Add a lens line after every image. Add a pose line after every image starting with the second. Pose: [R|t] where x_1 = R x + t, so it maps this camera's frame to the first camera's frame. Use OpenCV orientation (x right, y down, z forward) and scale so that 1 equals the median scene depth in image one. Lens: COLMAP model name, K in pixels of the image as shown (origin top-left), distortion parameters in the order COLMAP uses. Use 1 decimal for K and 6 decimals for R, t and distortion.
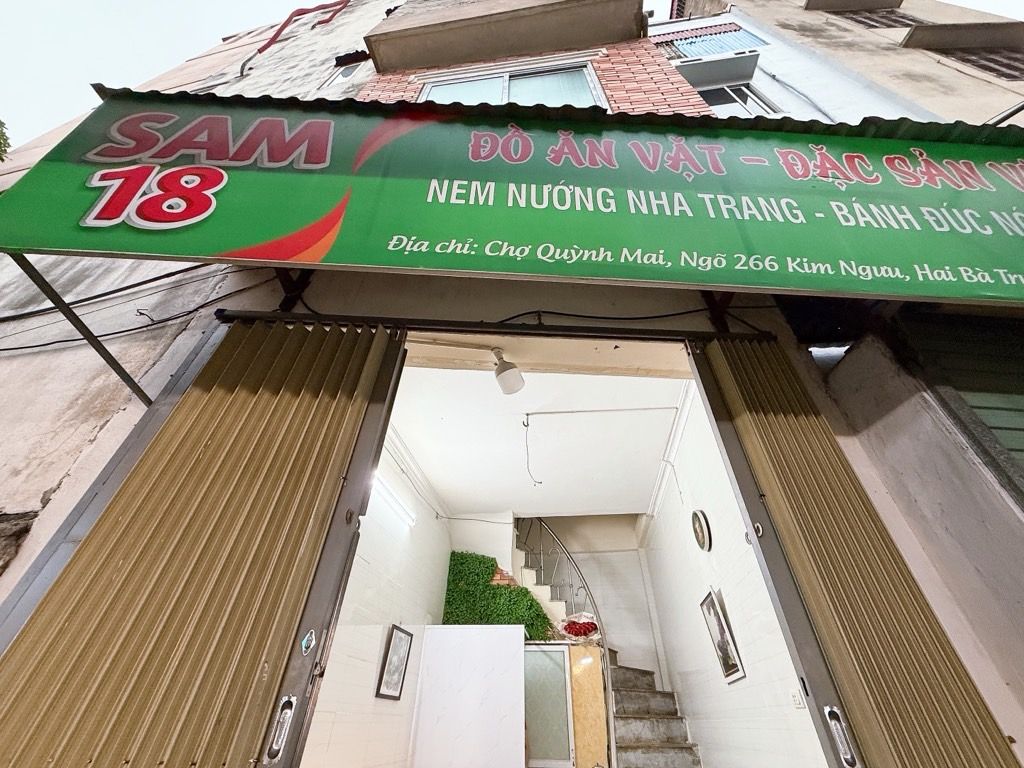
lens RADIAL K [[408.2, 0, 512.0], [0, 408.2, 384.0], [0, 0, 1]] dist [-0.000897, 0.000578]
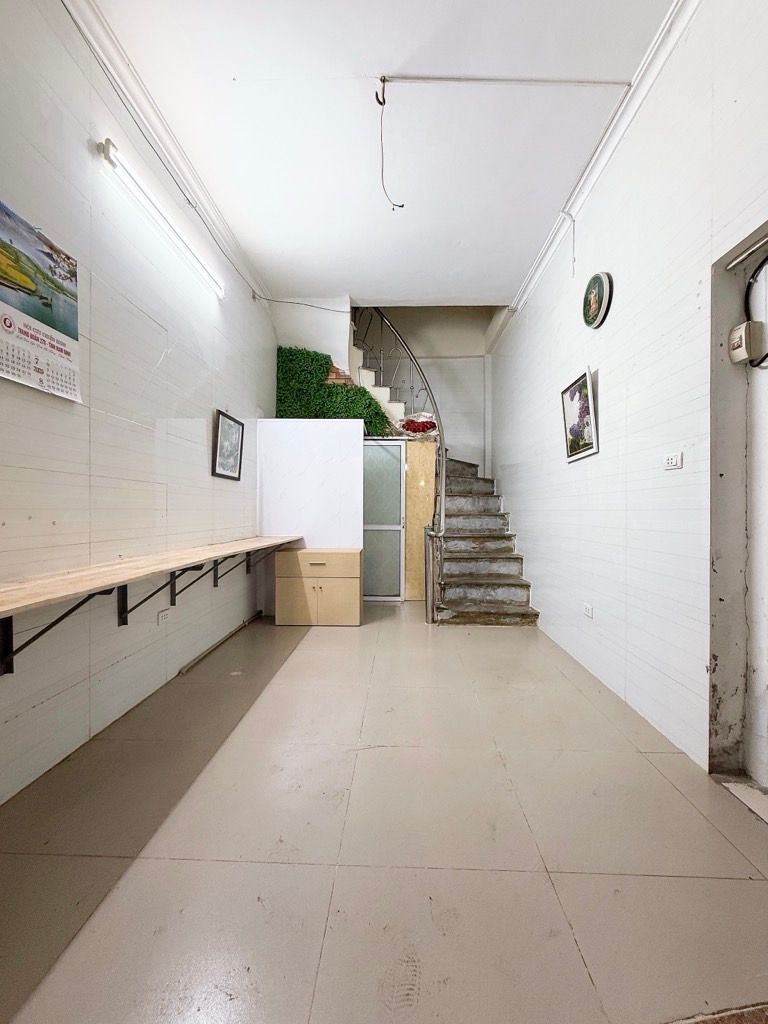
lens RADIAL K [[408.2, 0, 384.0], [0, 408.2, 512.0], [0, 0, 1]] dist [-0.000897, 0.000578]
pose [[0.994491, -0.011335, 0.104210, -0.021593], [-0.058194, 0.767164, 0.638805, 0.128881], [-0.087187, -0.641350, 0.762278, 0.116946]]
